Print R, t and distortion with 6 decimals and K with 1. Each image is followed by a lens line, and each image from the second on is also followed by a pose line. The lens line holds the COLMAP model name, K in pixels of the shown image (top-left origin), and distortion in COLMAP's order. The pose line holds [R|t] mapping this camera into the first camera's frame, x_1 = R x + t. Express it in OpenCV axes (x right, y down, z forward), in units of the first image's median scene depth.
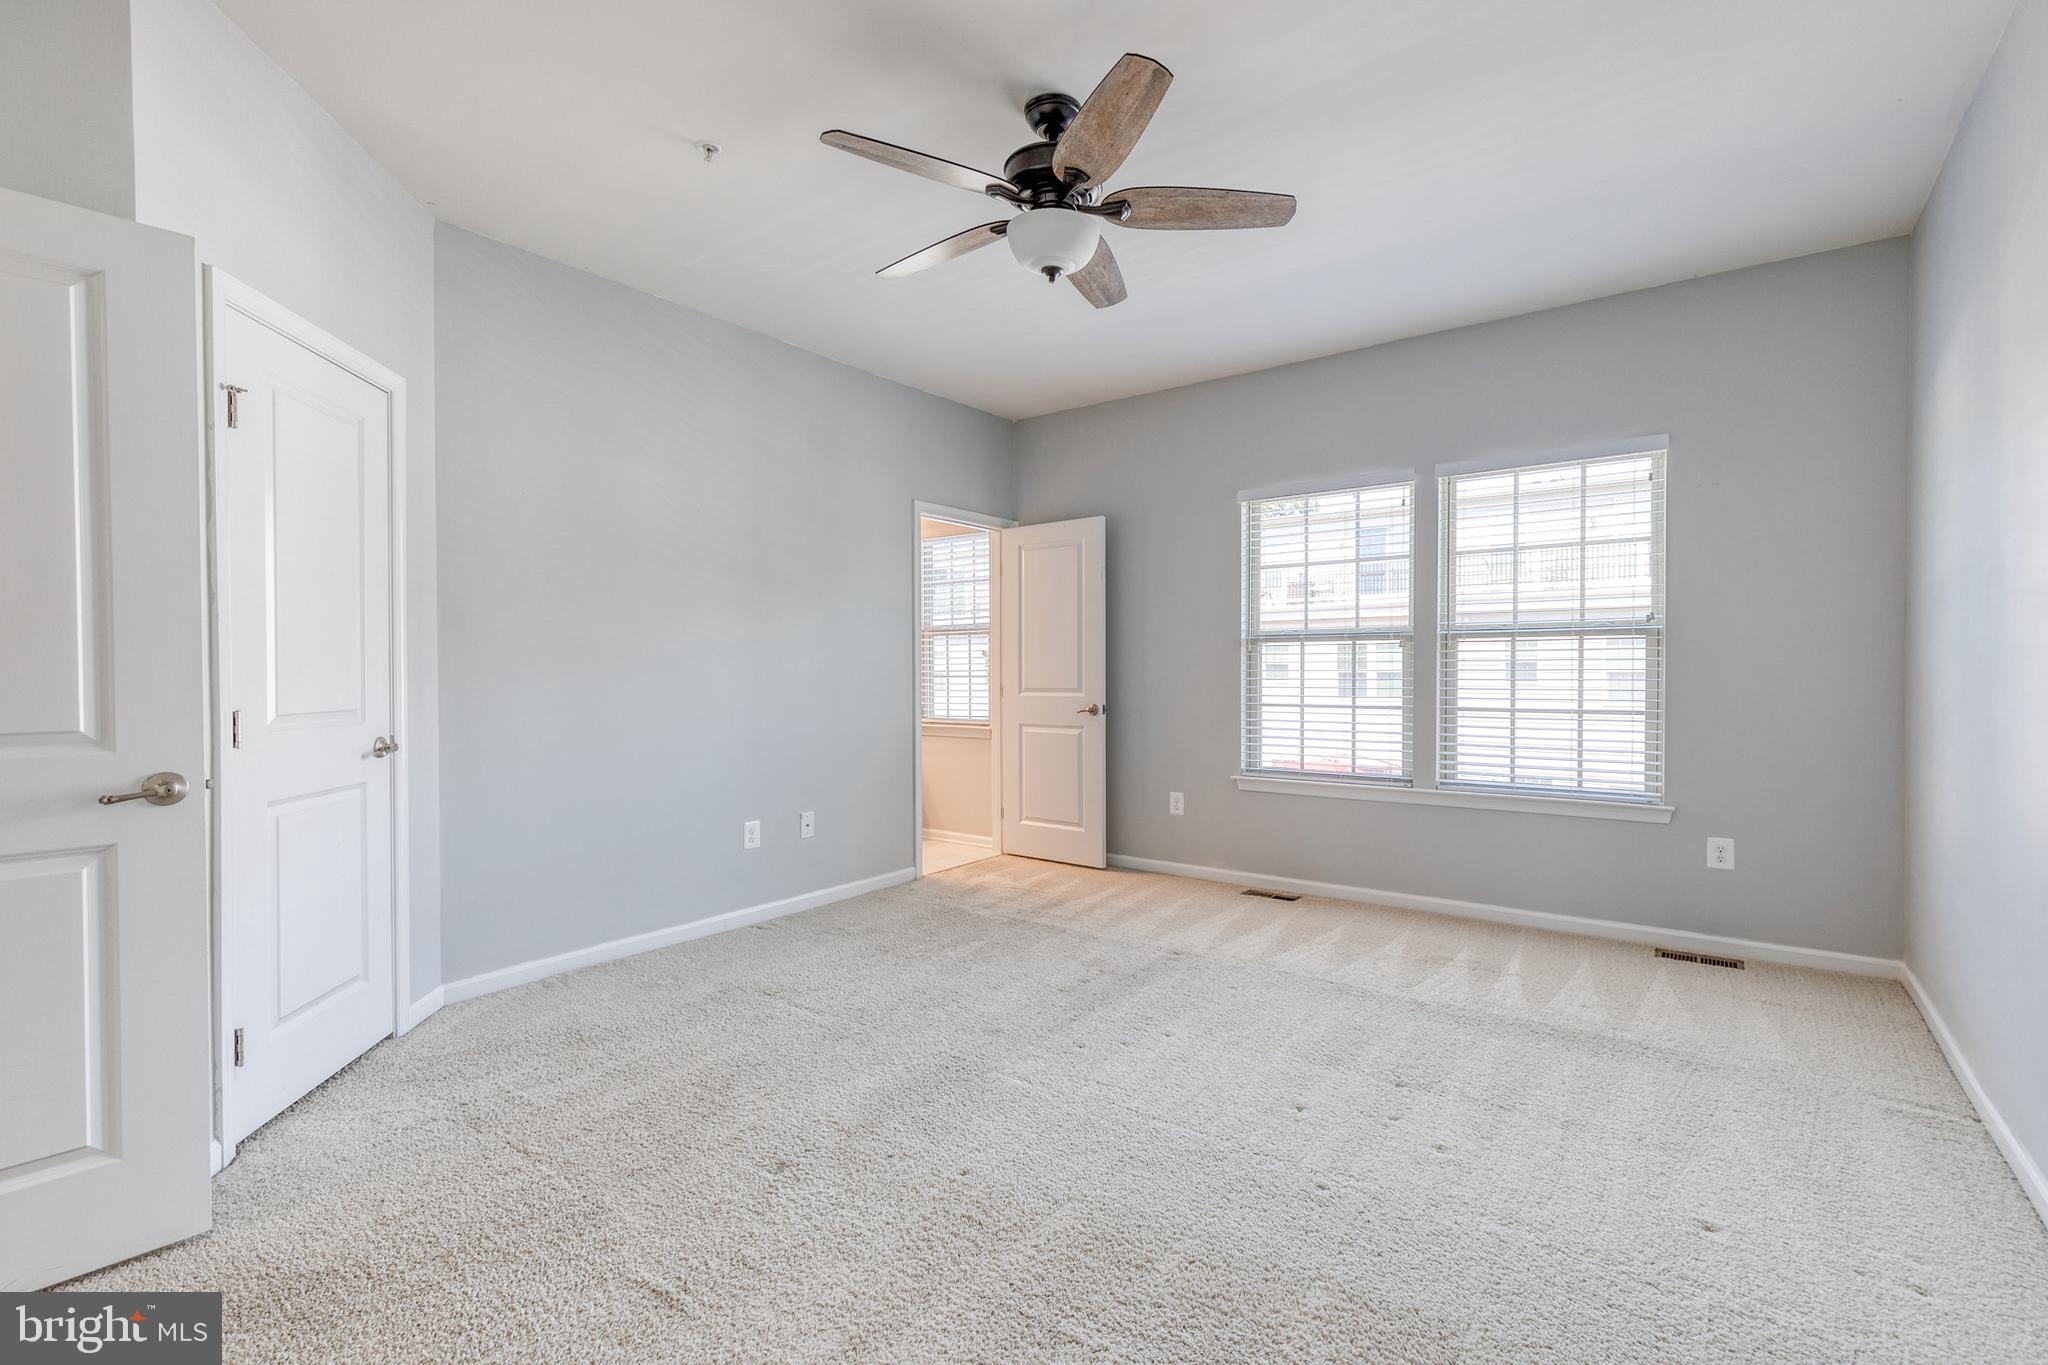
lens RADIAL K [[907.6, 0, 1042.3], [0, 907.6, 681.1], [0, 0, 1]] dist [0.001837, -0.000459]
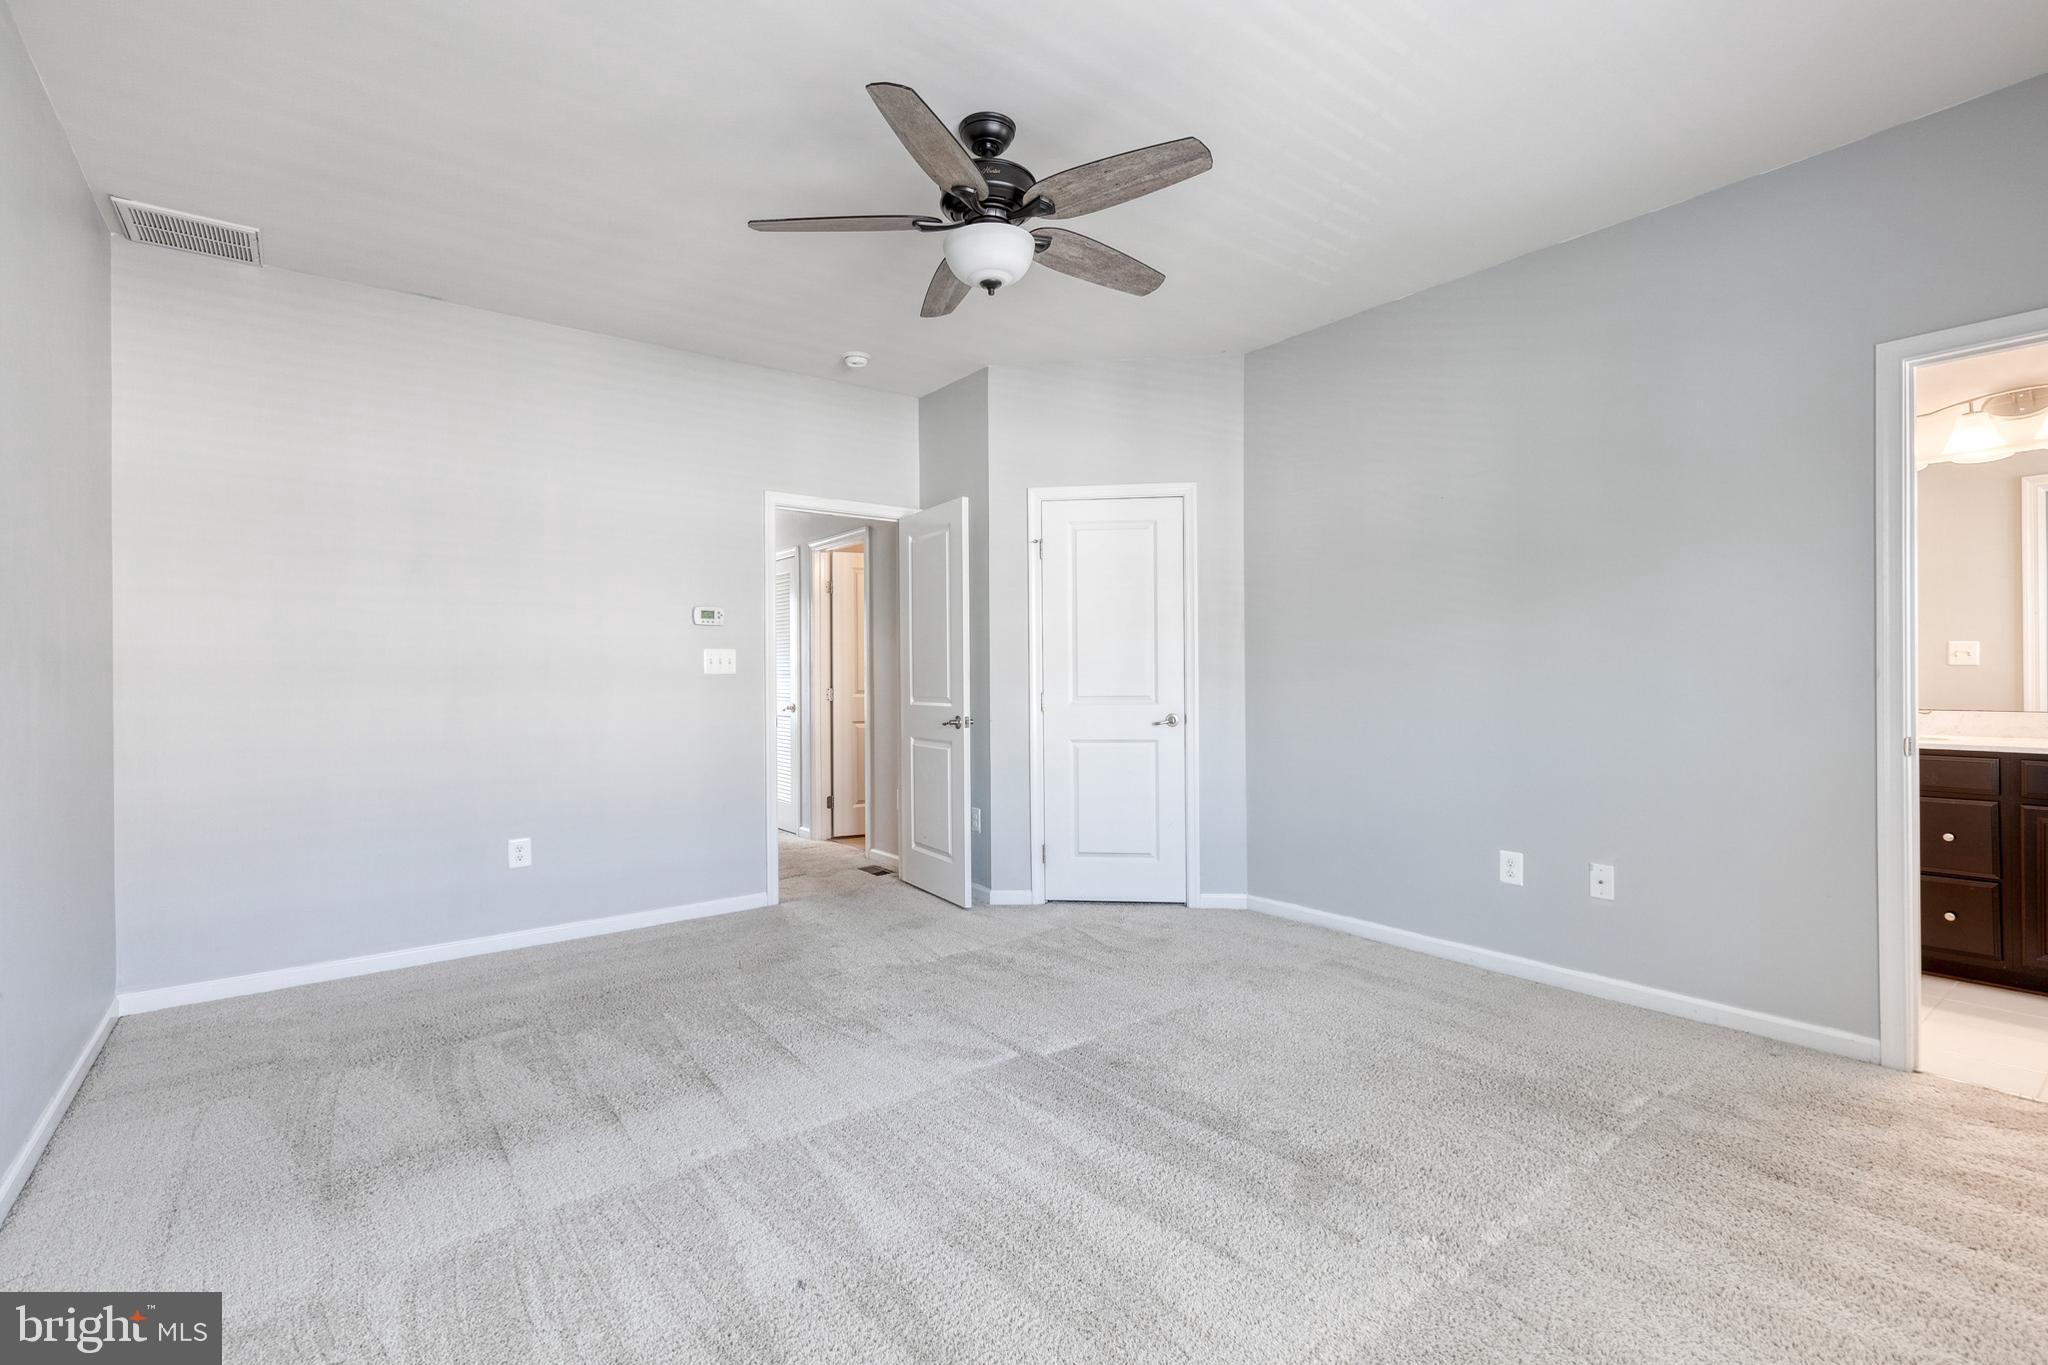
lens RADIAL K [[934.9, 0, 1046.3], [0, 934.9, 677.8], [0, 0, 1]] dist [0.002216, 0.000622]
pose [[-0.262588, 0.015621, -0.964782, 0.859274], [0.000526, 0.999871, 0.016046, -0.027183], [0.964908, 0.003706, -0.262562, 1.128297]]
